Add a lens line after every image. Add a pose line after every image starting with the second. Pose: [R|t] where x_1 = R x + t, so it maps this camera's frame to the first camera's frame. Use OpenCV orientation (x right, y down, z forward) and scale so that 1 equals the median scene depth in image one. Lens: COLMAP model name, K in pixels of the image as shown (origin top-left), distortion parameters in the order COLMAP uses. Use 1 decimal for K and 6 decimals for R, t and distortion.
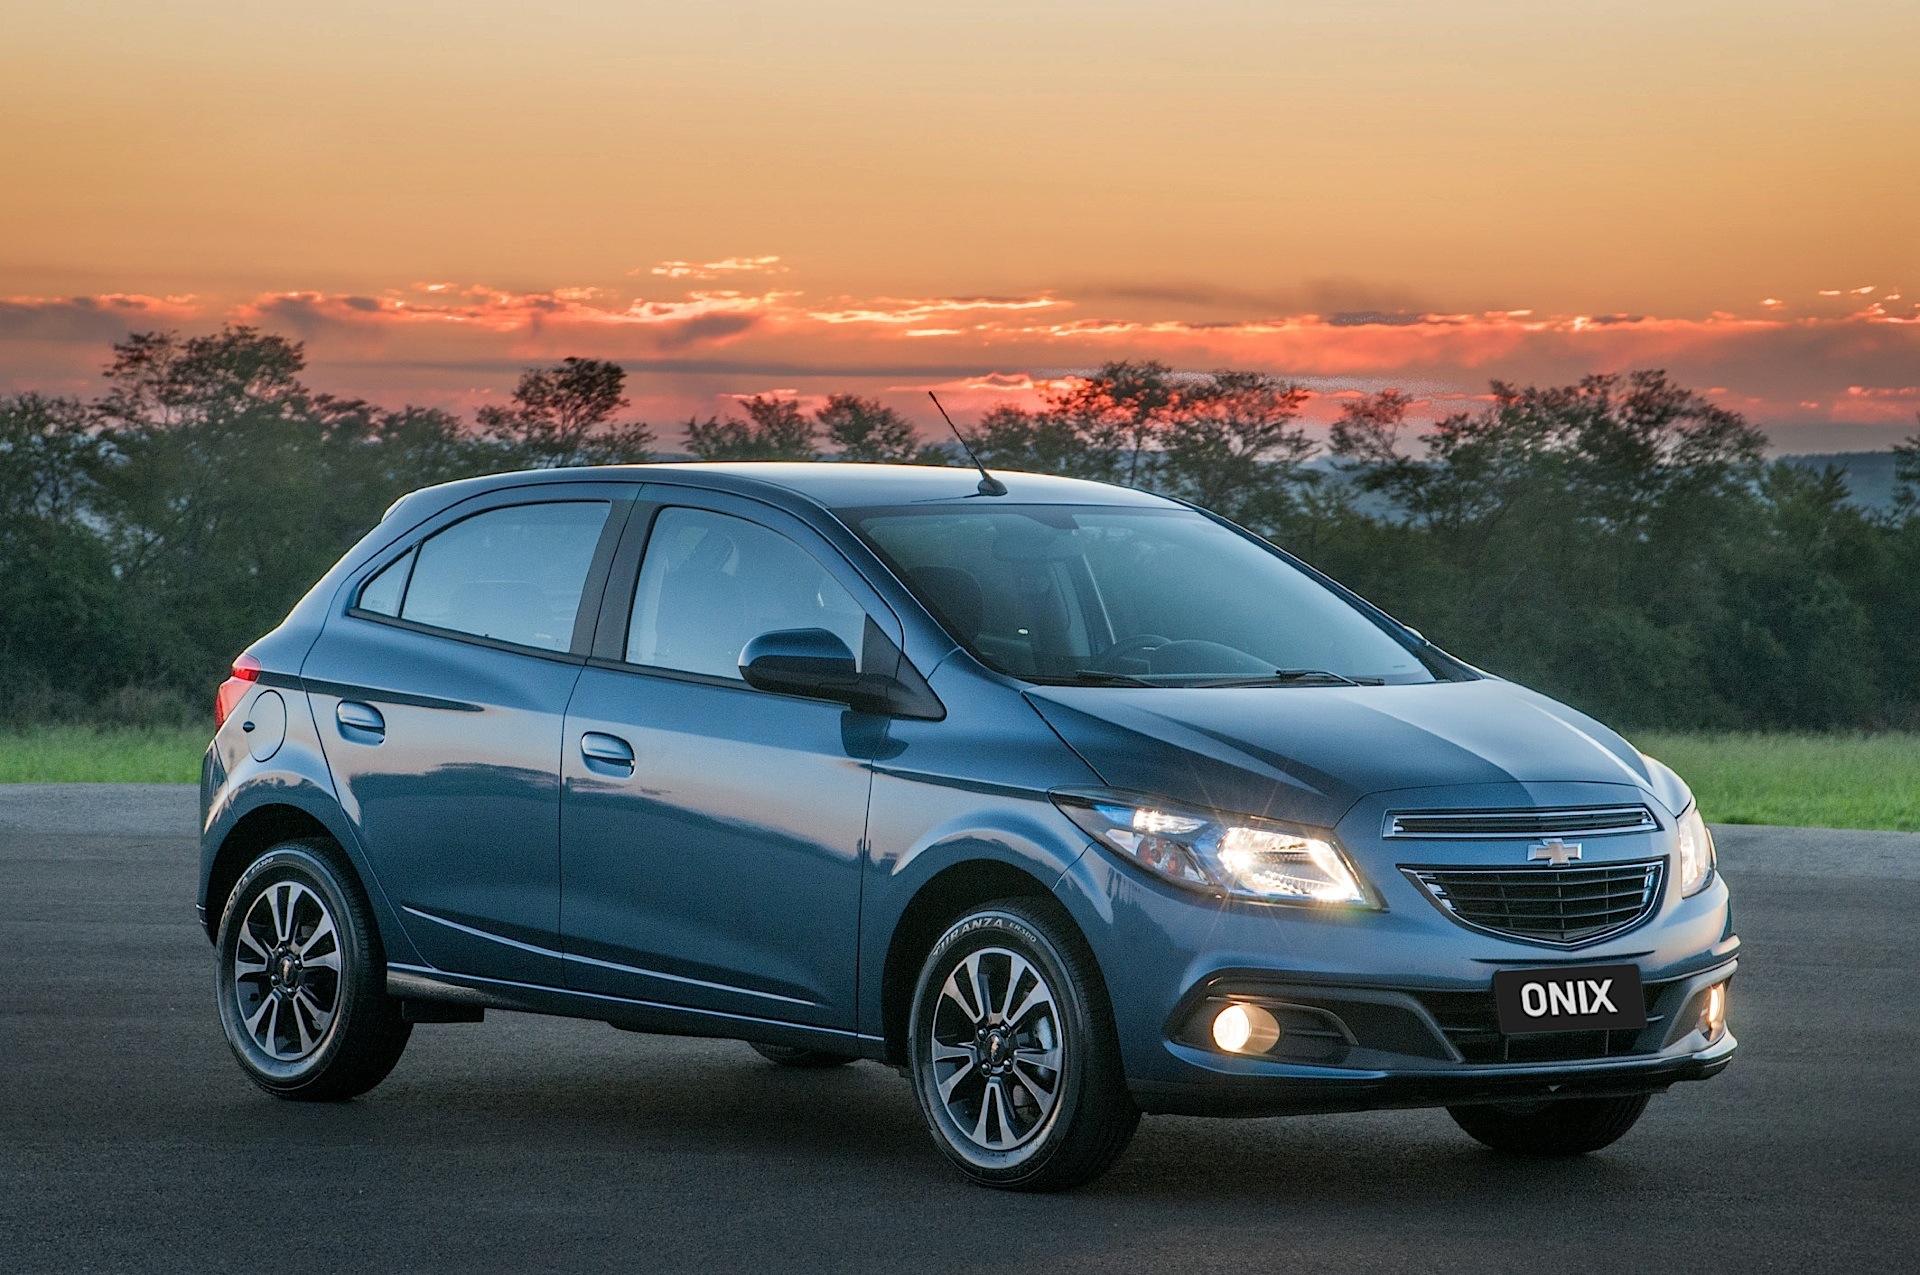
lens RADIAL K [[6954.8, 0, 960.0], [0, 6954.8, 637.5], [0, 0, 1]] dist [-0.707890, -0.181697]
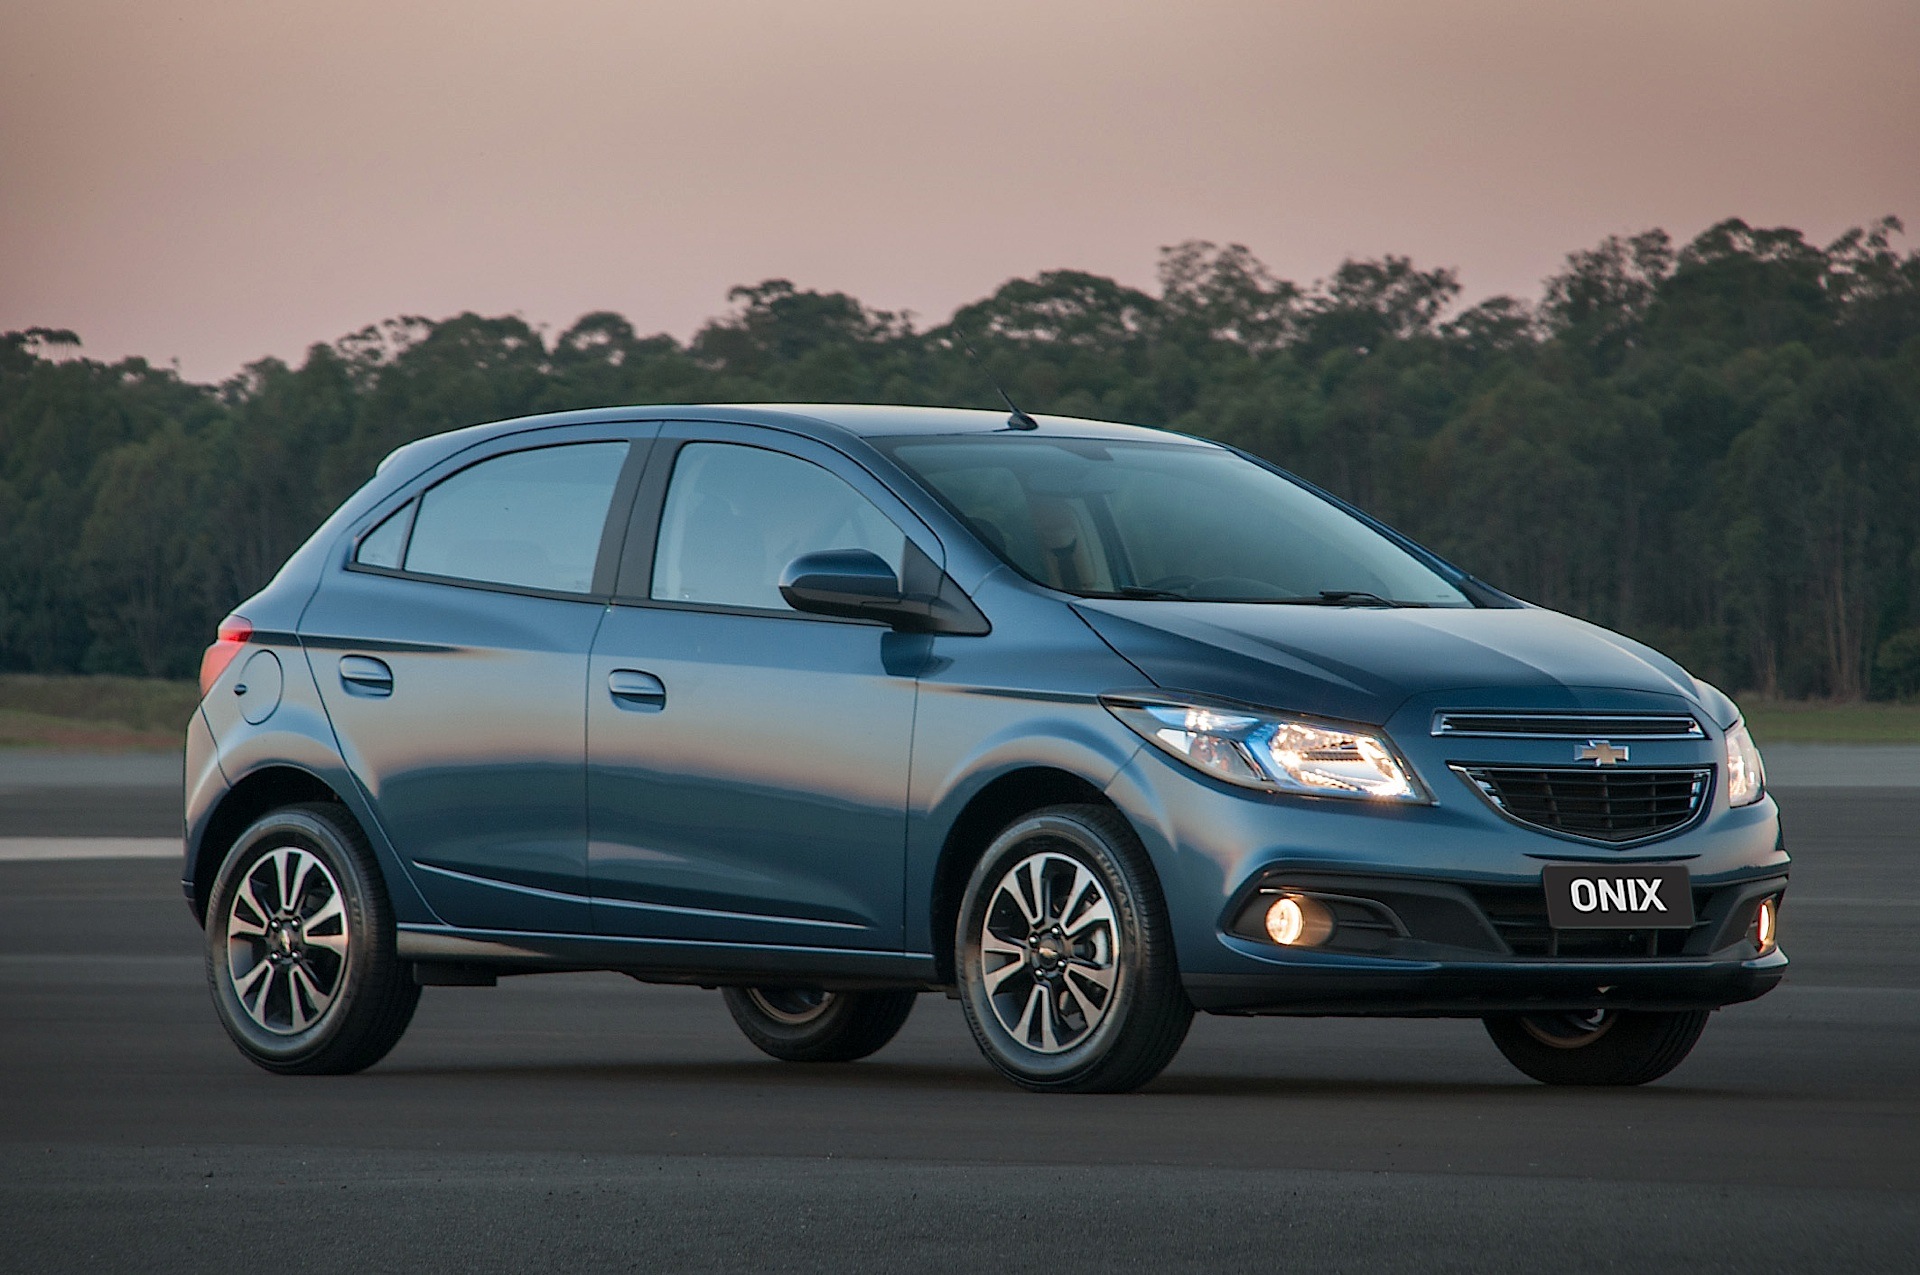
lens RADIAL K [[11252.9, 0, 960.0], [0, 11252.9, 637.5], [0, 0, 1]] dist [-0.069376, -200.376229]
pose [[0.999530, -0.011580, 0.028394, -0.052194], [0.012786, 0.999007, -0.042680, 0.080849], [-0.027872, 0.043023, 0.998685, -0.613510]]
